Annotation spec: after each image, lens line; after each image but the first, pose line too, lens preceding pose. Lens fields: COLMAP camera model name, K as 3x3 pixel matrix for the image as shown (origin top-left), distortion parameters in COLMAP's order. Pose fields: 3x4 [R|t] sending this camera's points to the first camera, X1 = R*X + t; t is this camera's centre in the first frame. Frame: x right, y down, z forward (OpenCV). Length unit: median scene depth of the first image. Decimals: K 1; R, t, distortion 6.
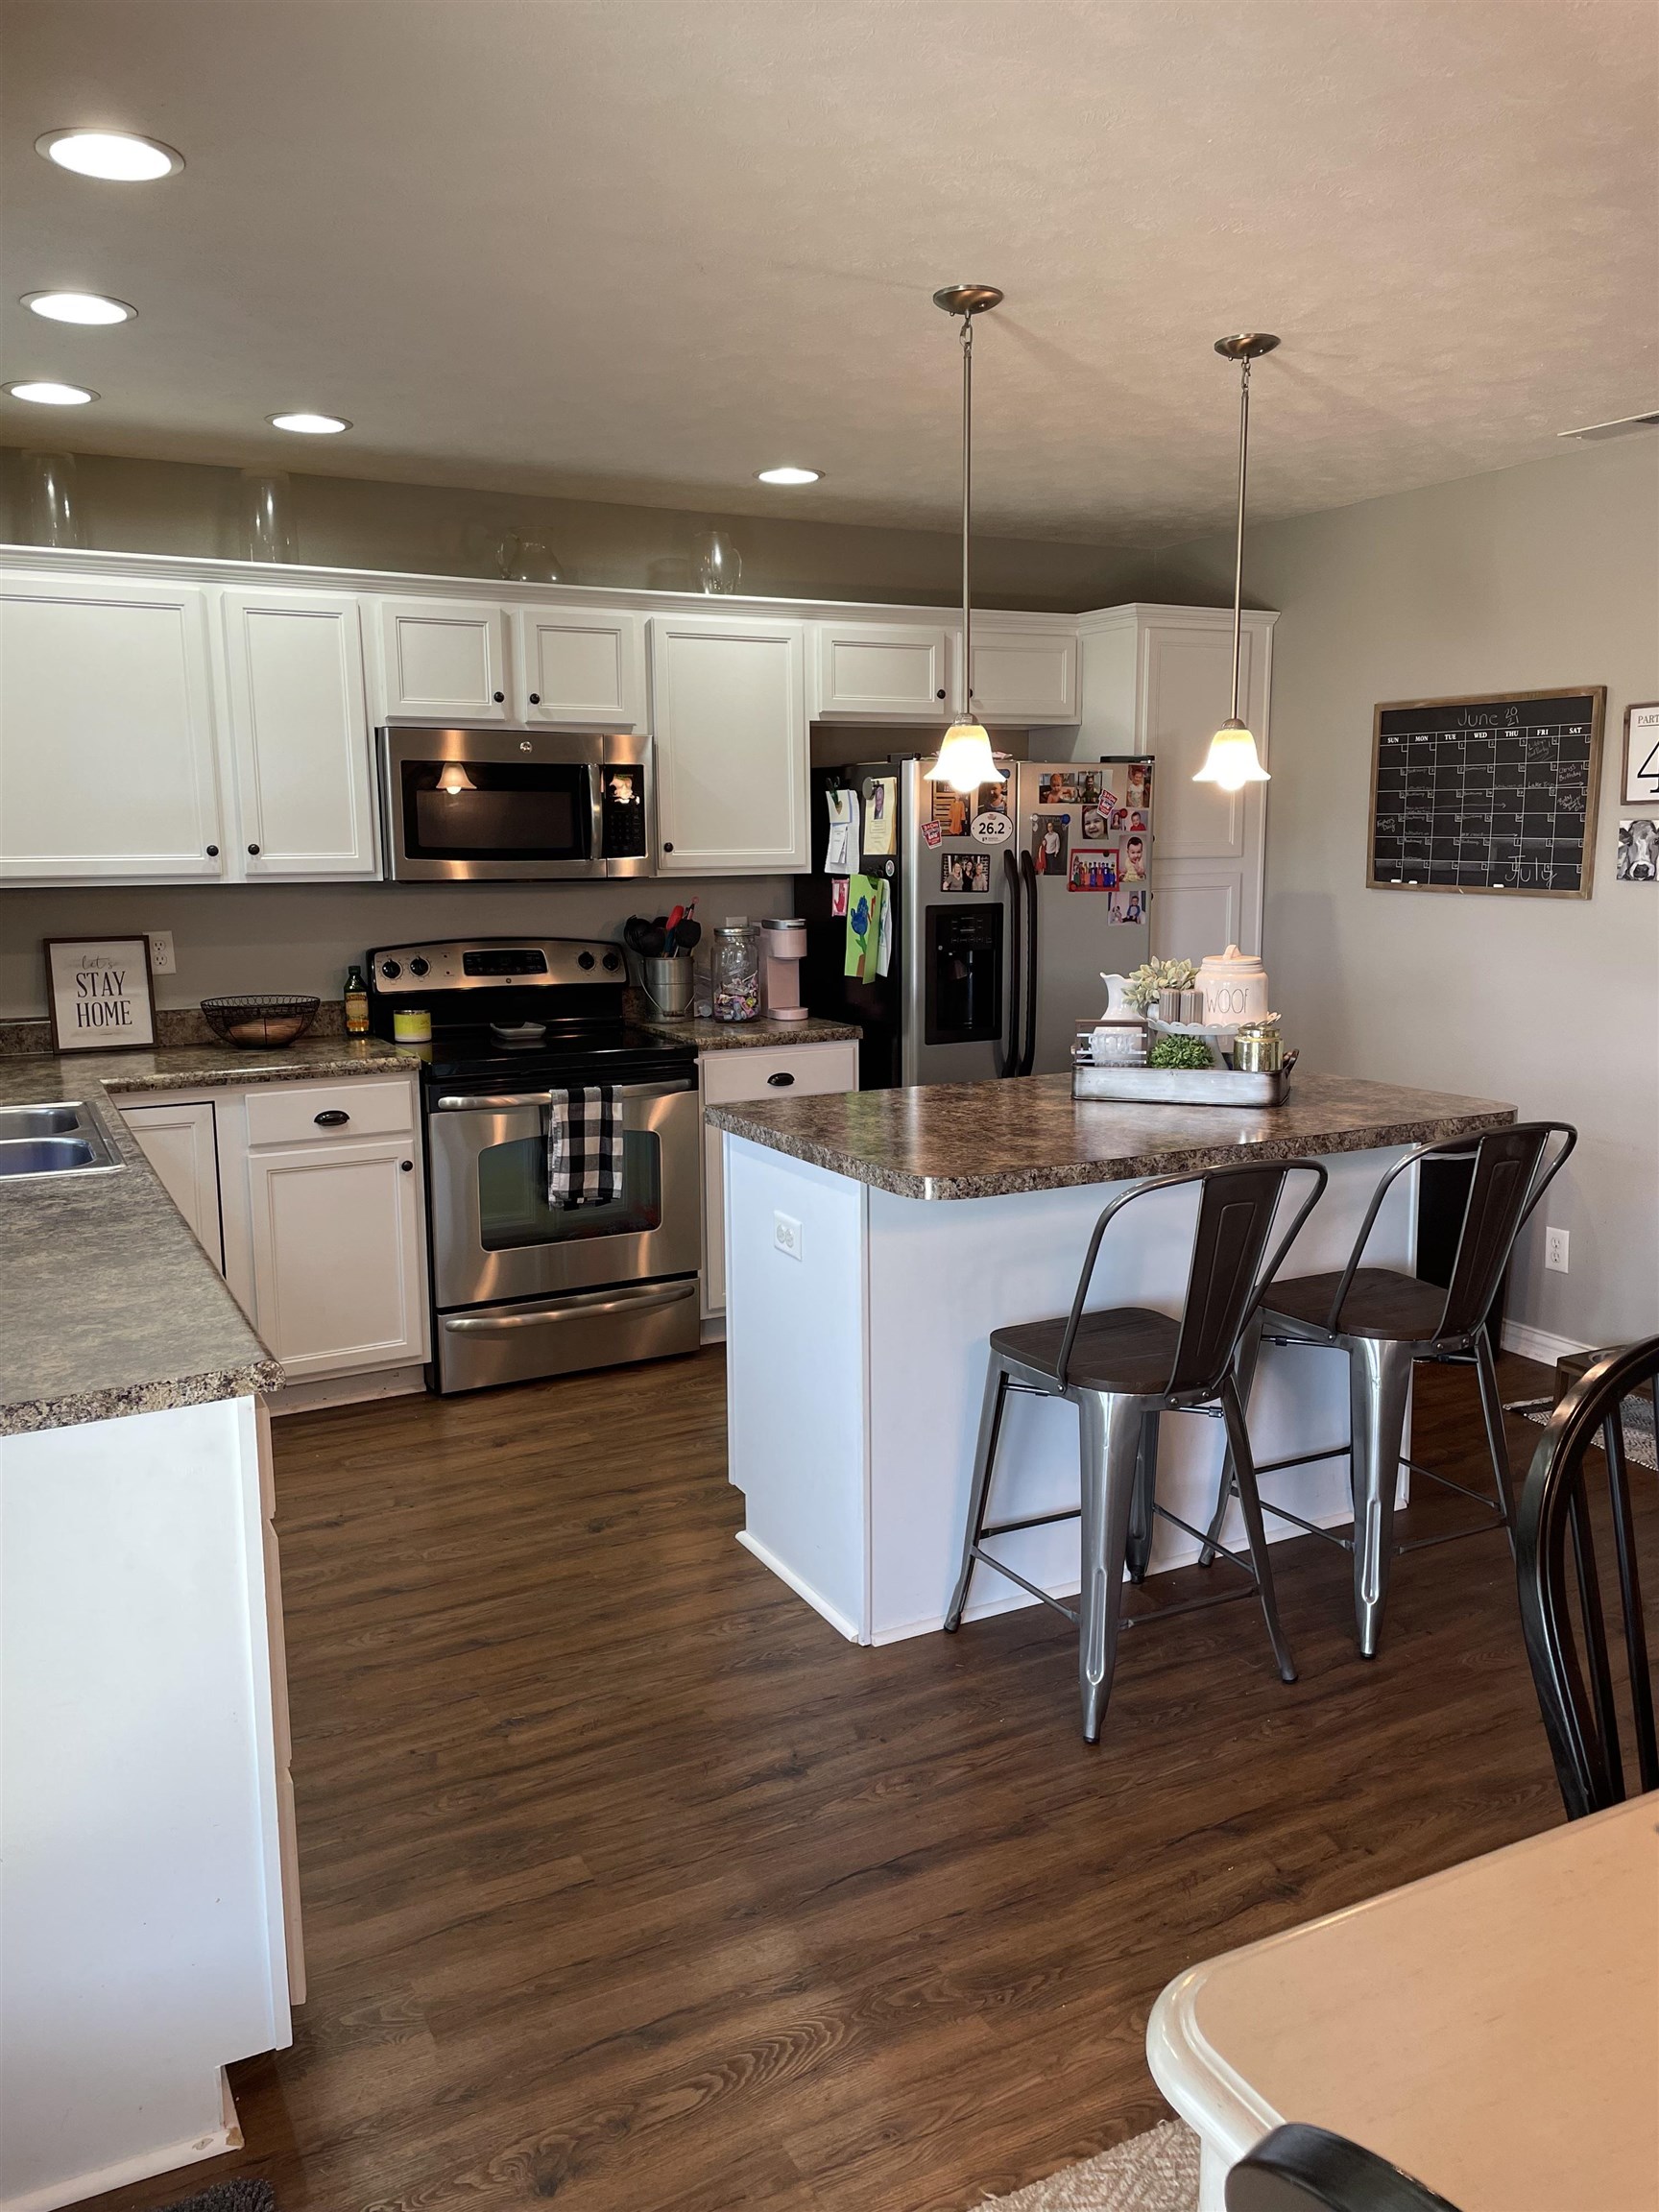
lens RADIAL K [[1669.6, 0, 859.8], [0, 1669.6, 1110.1], [0, 0, 1]] dist [0.069545, -0.091413]
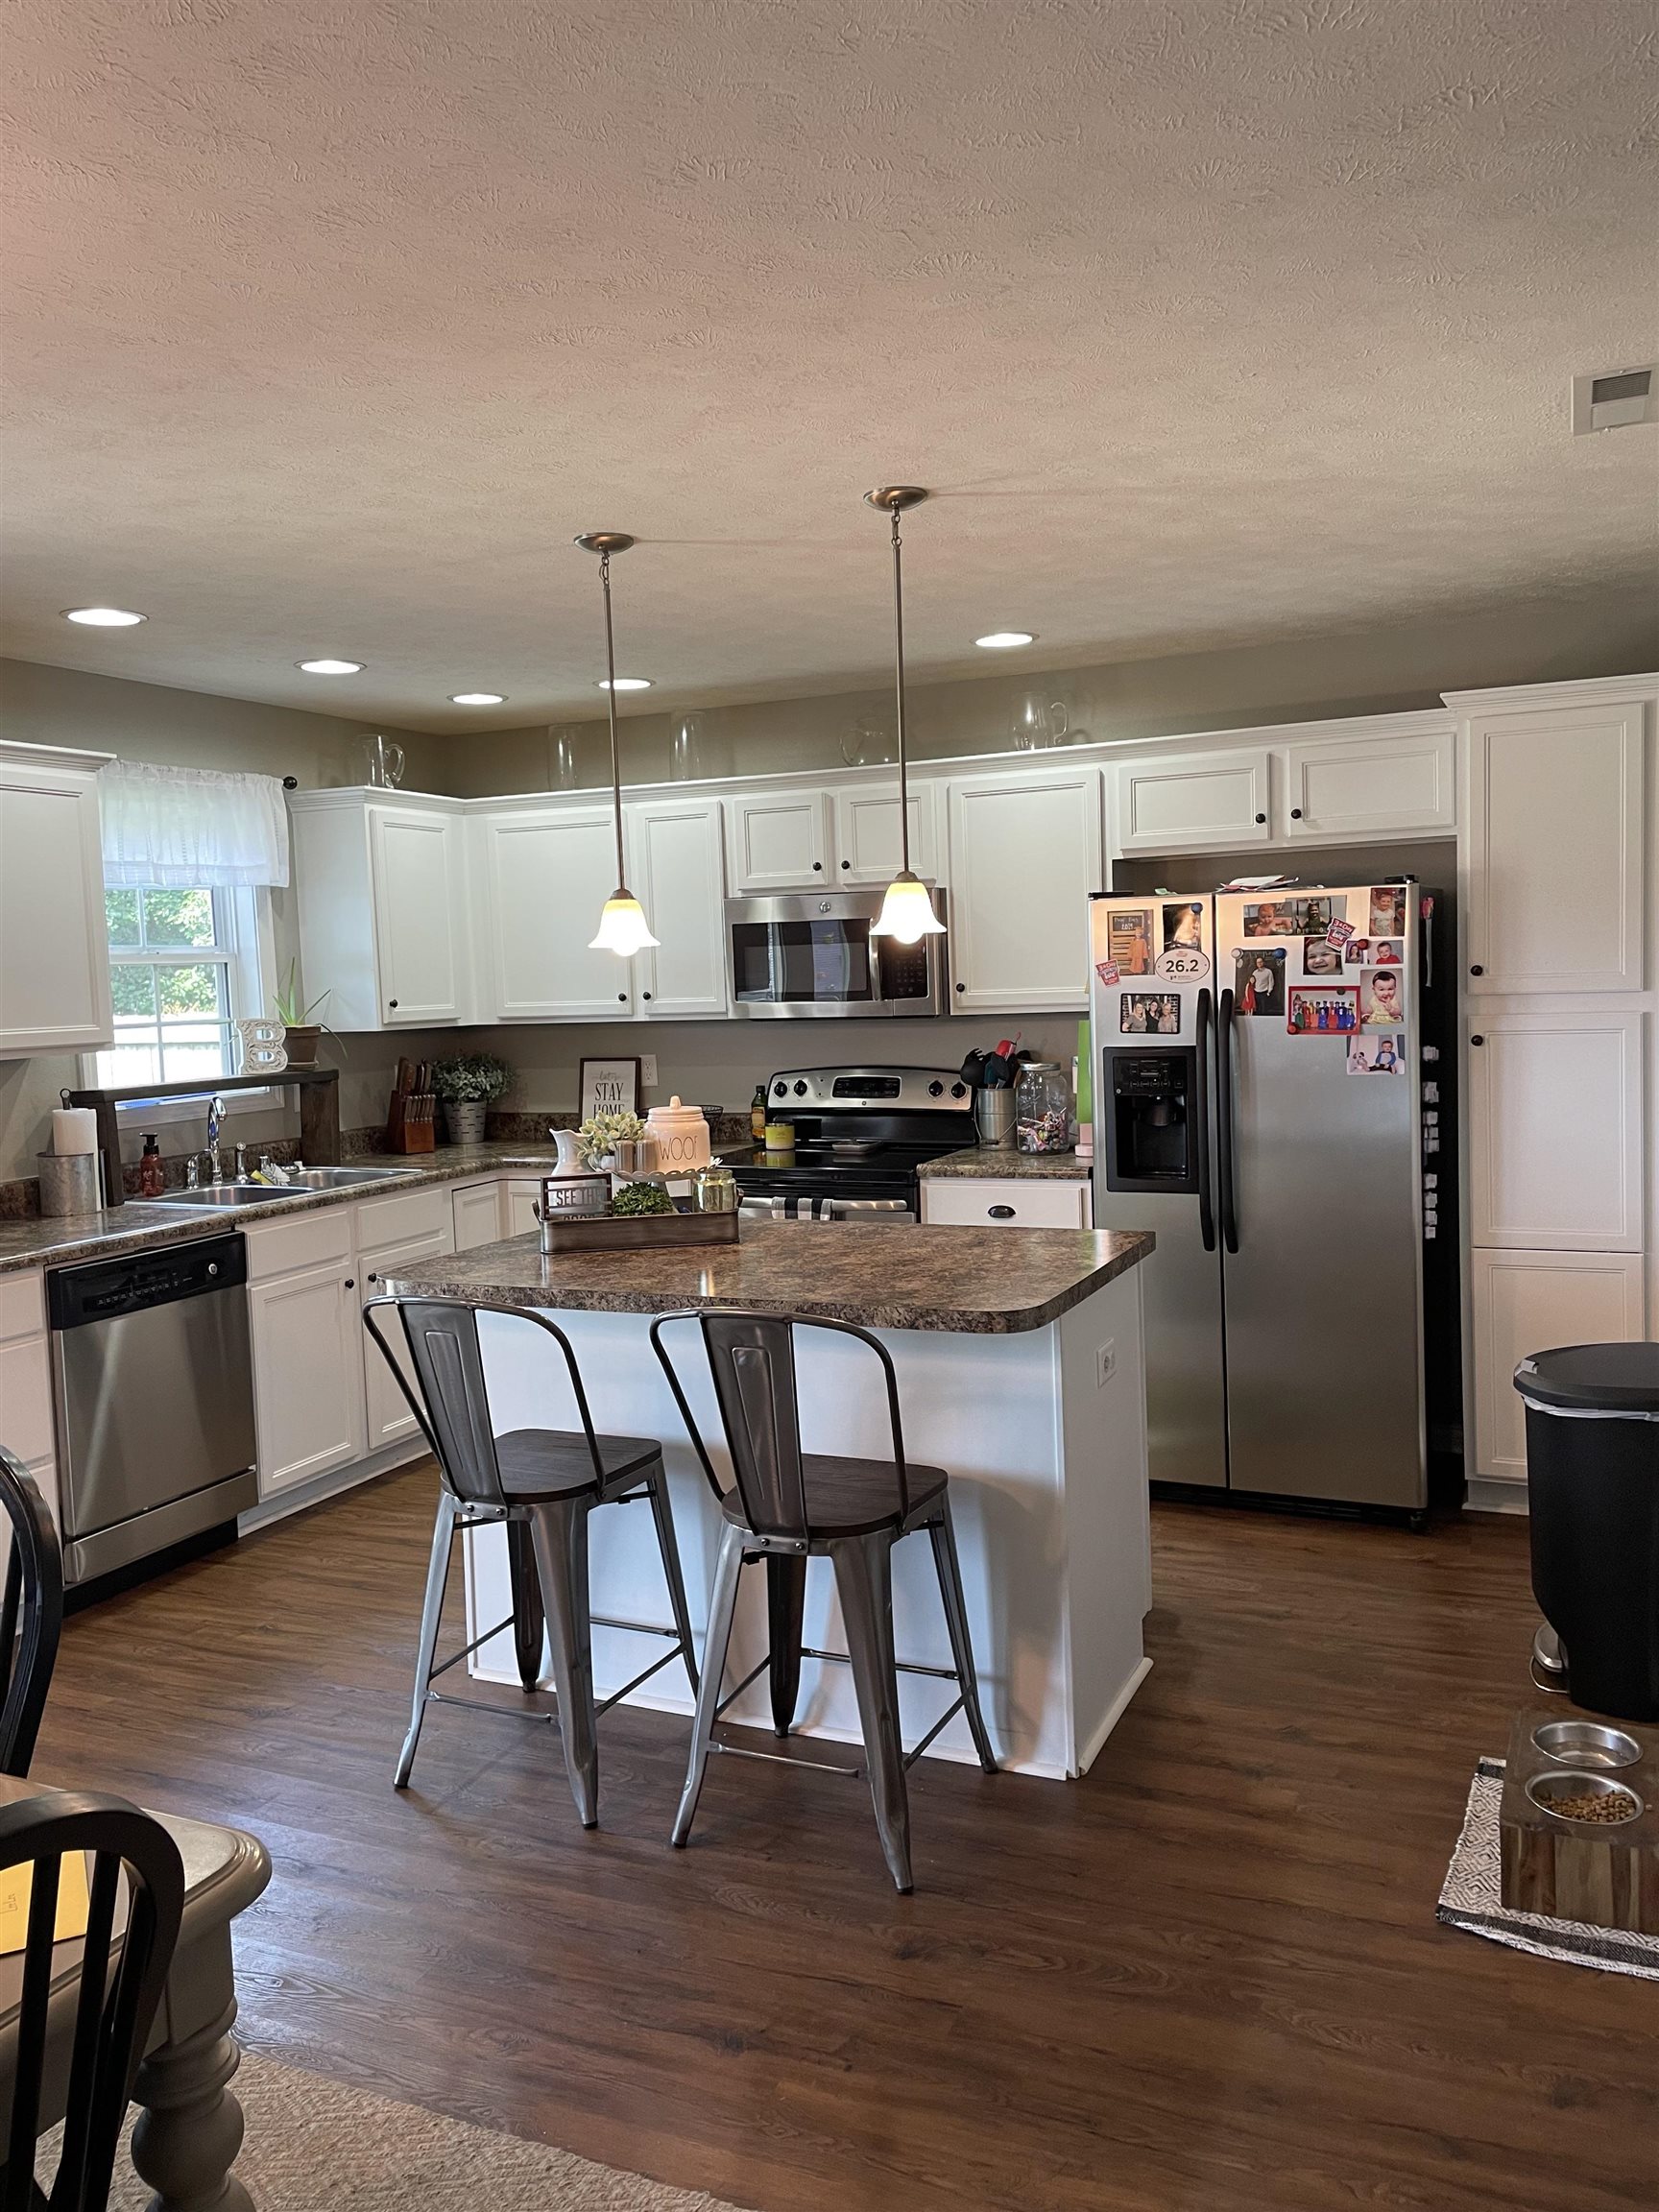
lens RADIAL K [[1669.6, 0, 859.8], [0, 1669.6, 1110.1], [0, 0, 1]] dist [0.069545, -0.091413]
pose [[0.608711, 0.053527, -0.791584, 0.701442], [-0.101731, 0.994751, -0.010964, -0.059557], [0.786843, 0.087203, 0.610962, 0.293506]]
